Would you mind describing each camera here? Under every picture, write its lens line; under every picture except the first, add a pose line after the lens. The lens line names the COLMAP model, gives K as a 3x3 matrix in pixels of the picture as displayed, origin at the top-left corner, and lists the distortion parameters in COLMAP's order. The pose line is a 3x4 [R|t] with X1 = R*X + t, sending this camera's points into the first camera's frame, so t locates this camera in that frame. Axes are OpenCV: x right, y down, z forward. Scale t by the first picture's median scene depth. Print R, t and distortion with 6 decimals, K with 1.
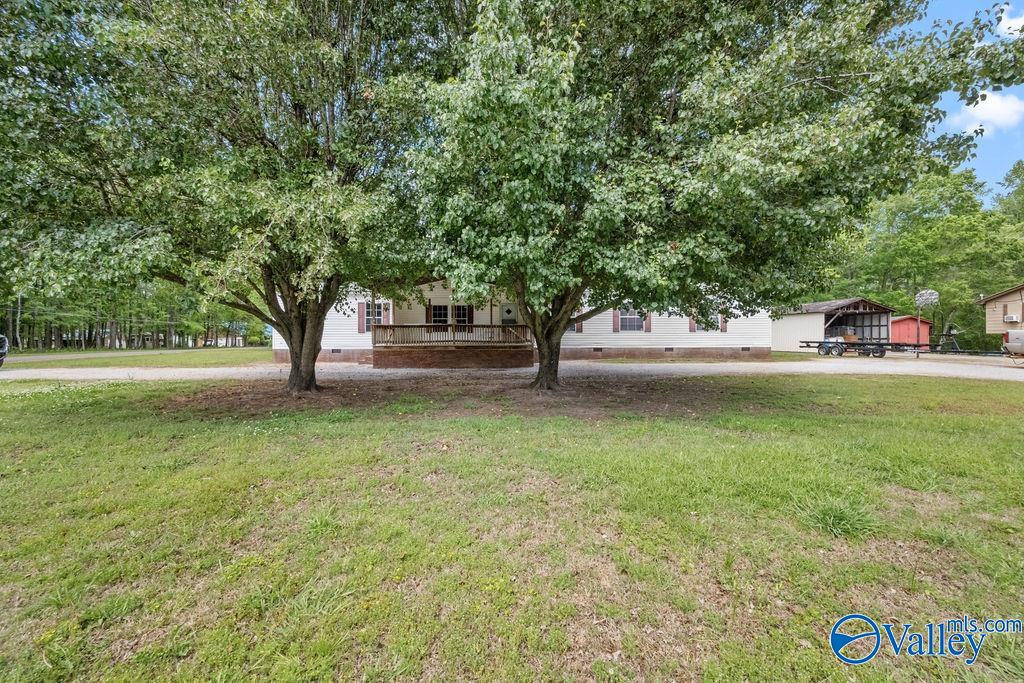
lens RADIAL K [[402.2, 0, 511.8], [0, 402.2, 341.1], [0, 0, 1]] dist [0.000594, 0.000033]
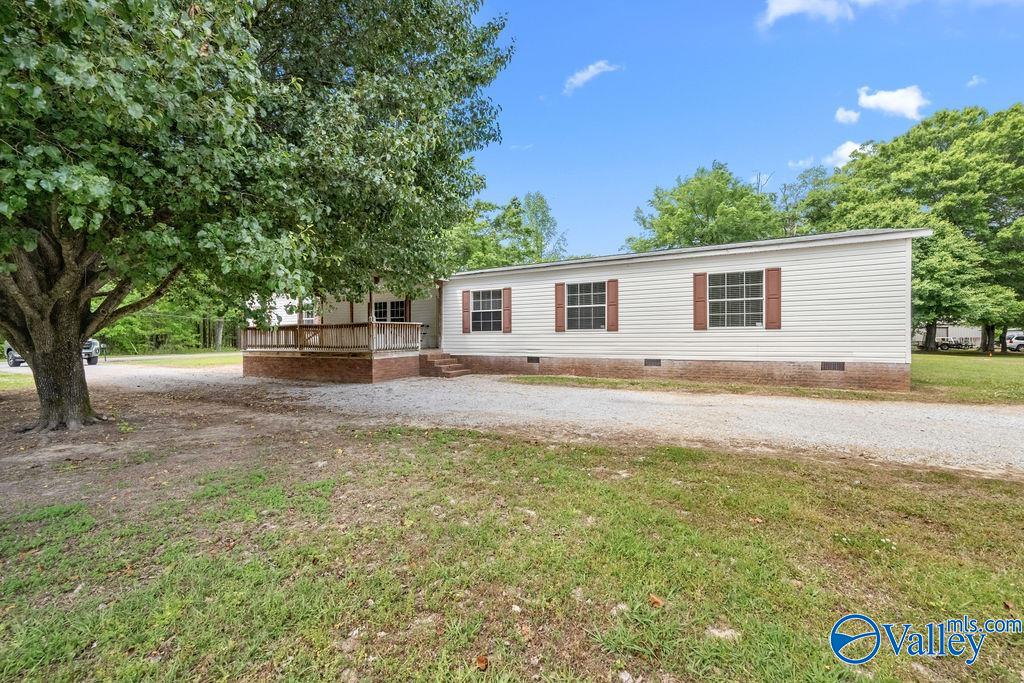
lens RADIAL K [[402.2, 0, 512.5], [0, 402.2, 342.4], [0, 0, 1]] dist [0.000594, 0.000033]
pose [[0.859569, 0.001633, -0.511017, 0.508039], [-0.001762, 0.999998, 0.000232, -0.006108], [0.511017, 0.000701, 0.859571, 0.438074]]
